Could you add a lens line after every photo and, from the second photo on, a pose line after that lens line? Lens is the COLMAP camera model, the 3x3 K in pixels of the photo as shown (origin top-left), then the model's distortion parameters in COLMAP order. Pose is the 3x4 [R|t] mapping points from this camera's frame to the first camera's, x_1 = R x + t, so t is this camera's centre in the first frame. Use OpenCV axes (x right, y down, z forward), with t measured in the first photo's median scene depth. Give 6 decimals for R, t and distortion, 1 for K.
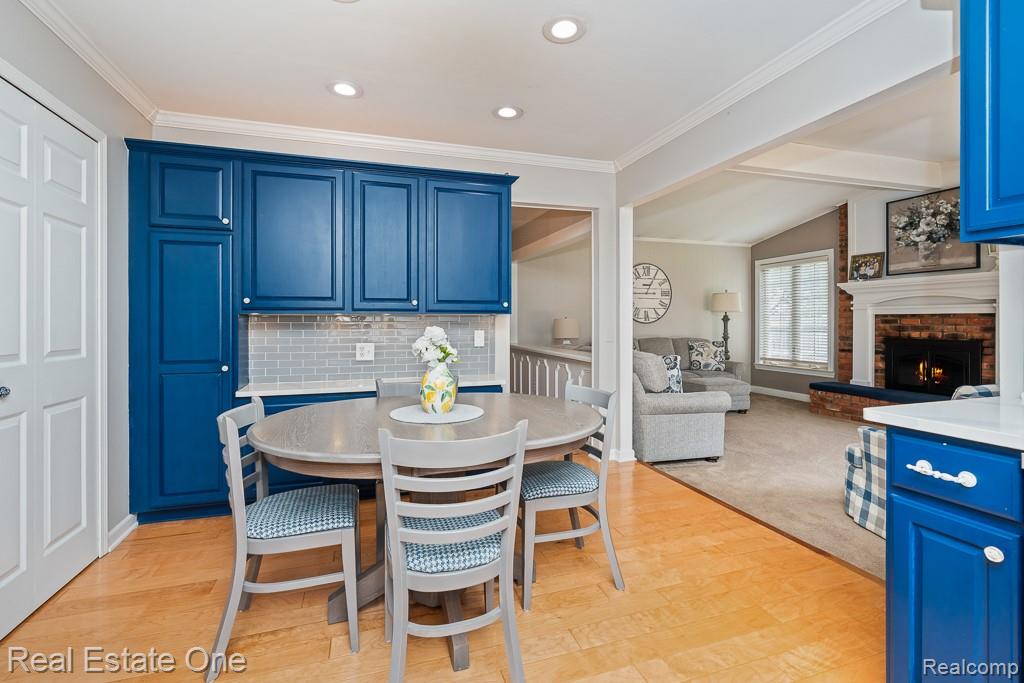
lens RADIAL K [[471.2, 0, 509.1], [0, 471.2, 323.5], [0, 0, 1]] dist [-0.005081, 0.001667]
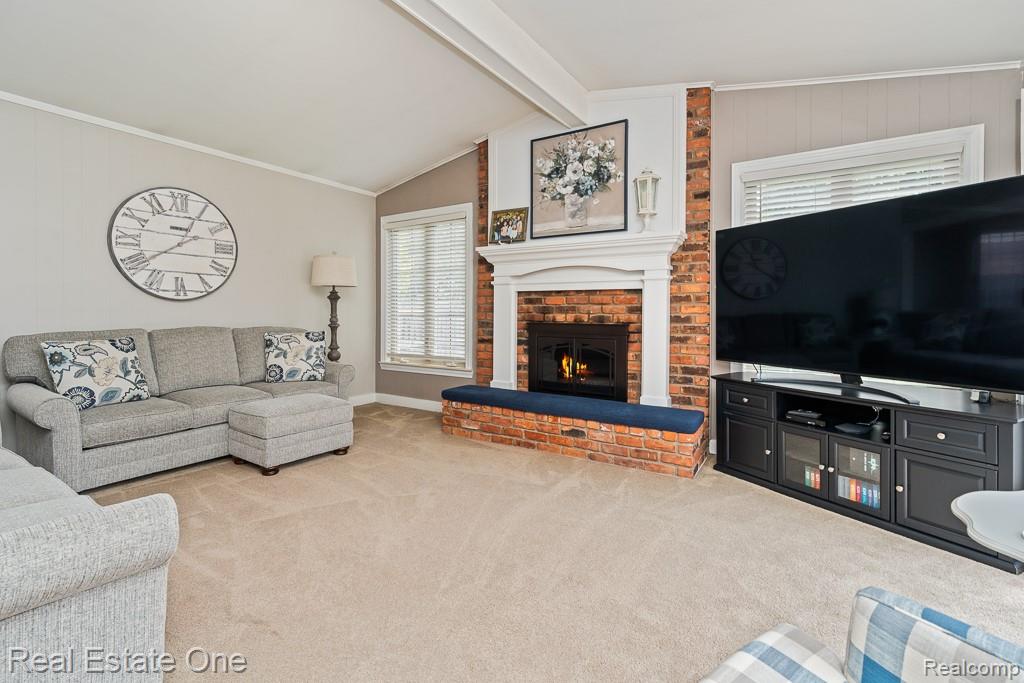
lens RADIAL K [[471.2, 0, 511.7], [0, 471.2, 312.5], [0, 0, 1]] dist [-0.005081, 0.001667]
pose [[0.778621, 0.006422, 0.627462, 0.303303], [-0.002850, 0.999974, -0.006699, 0.019050], [-0.627489, 0.003428, 0.778618, 0.425373]]
